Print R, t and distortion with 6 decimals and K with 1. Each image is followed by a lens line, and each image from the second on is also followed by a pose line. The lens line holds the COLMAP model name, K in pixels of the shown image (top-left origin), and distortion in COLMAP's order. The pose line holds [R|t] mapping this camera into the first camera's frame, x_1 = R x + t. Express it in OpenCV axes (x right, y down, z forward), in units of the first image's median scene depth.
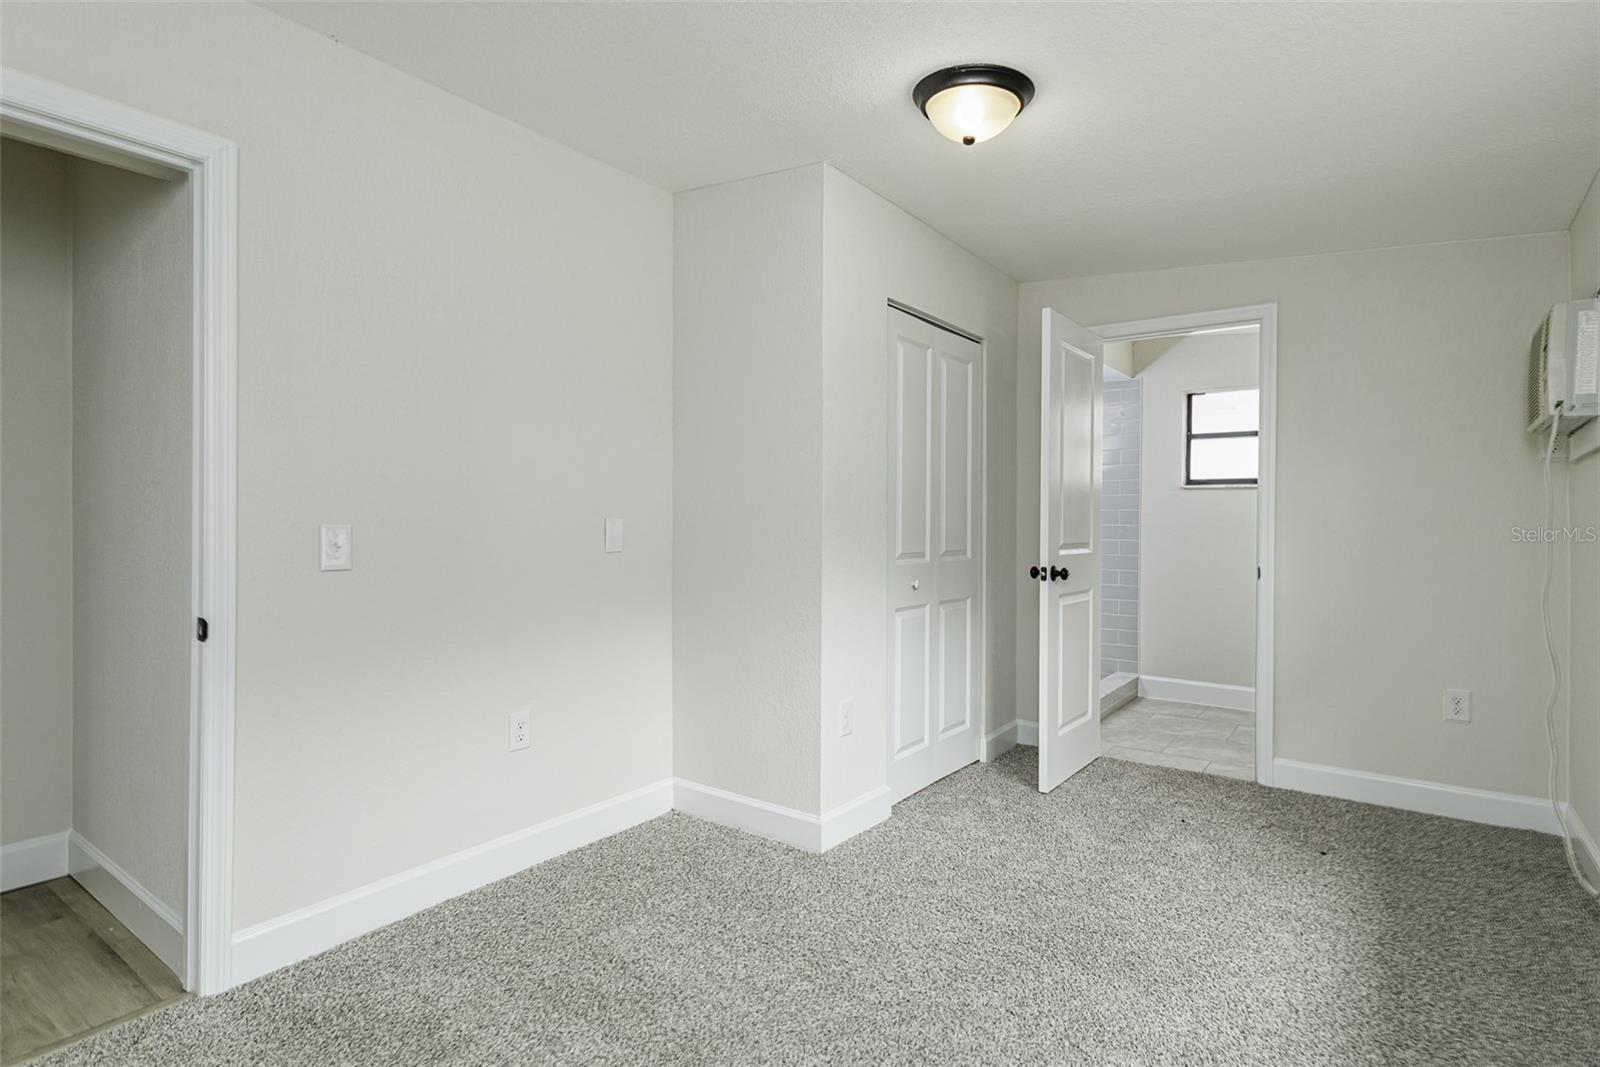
lens RADIAL K [[812.2, 0, 800.0], [0, 812.2, 533.5], [0, 0, 1]] dist [0.000369, -0.000104]
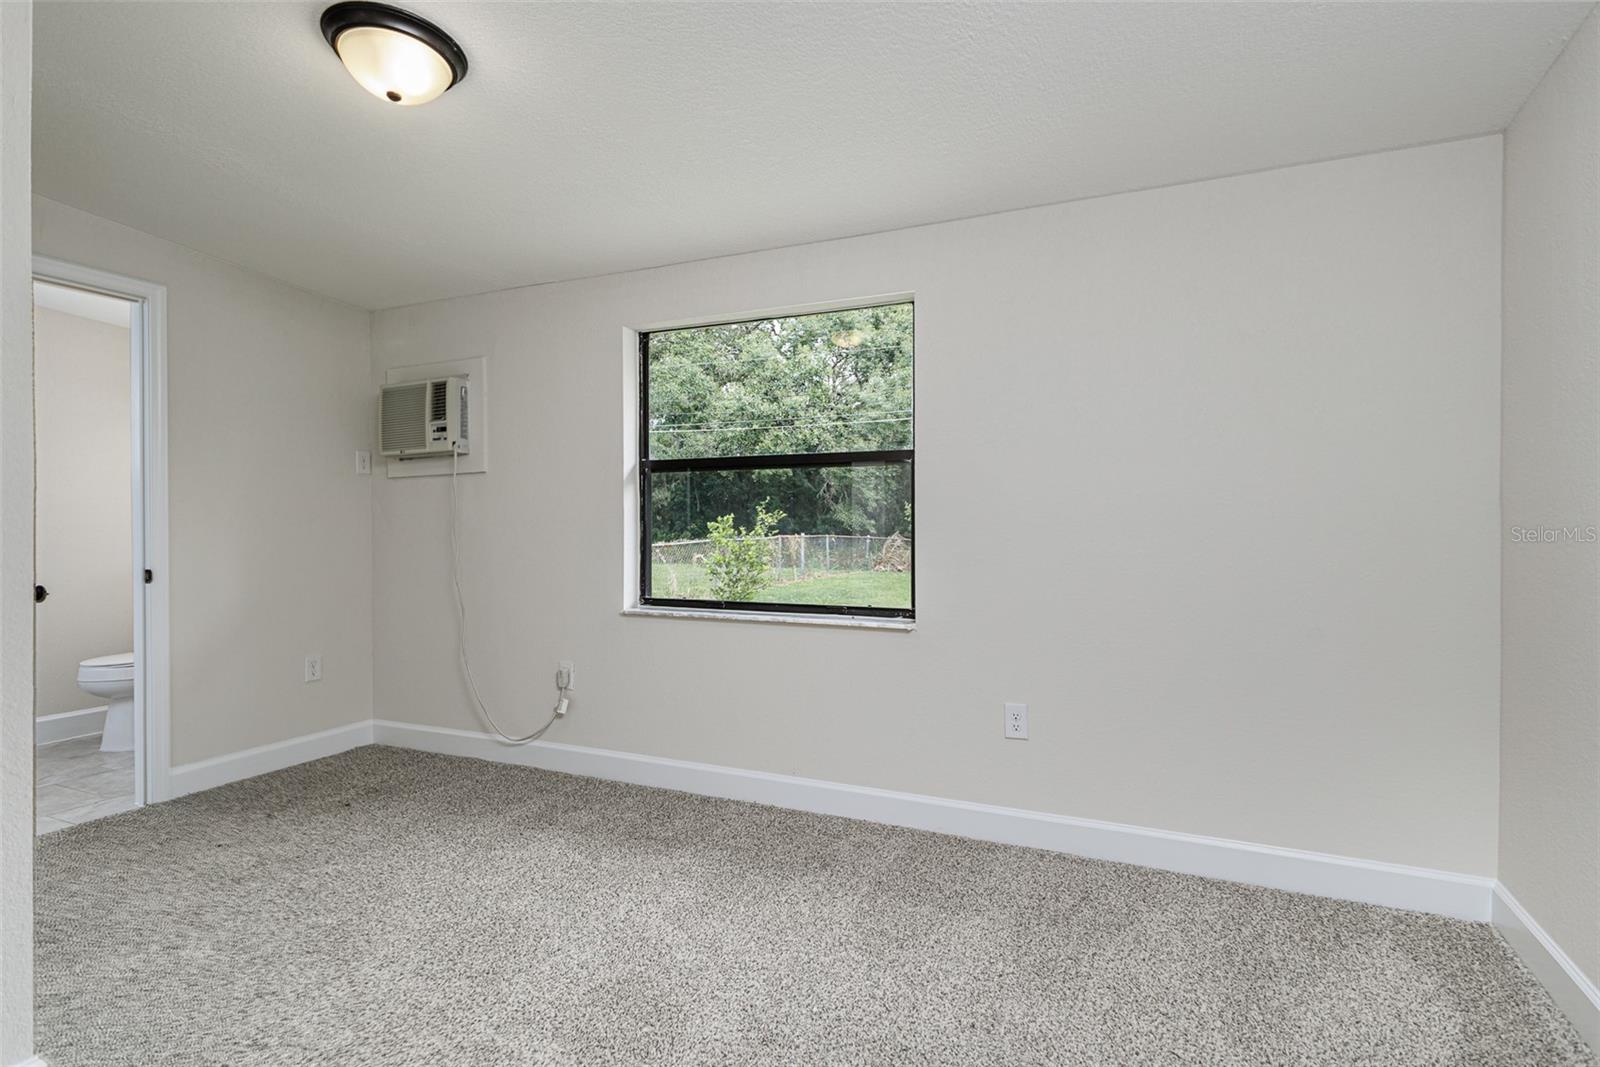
lens RADIAL K [[812.2, 0, 800.0], [0, 812.2, 533.5], [0, 0, 1]] dist [0.000369, -0.000104]
pose [[-0.214398, -0.014847, 0.976634, -0.554710], [0.009761, 0.999802, 0.017342, -0.007732], [-0.976698, 0.013251, -0.214211, 0.543215]]
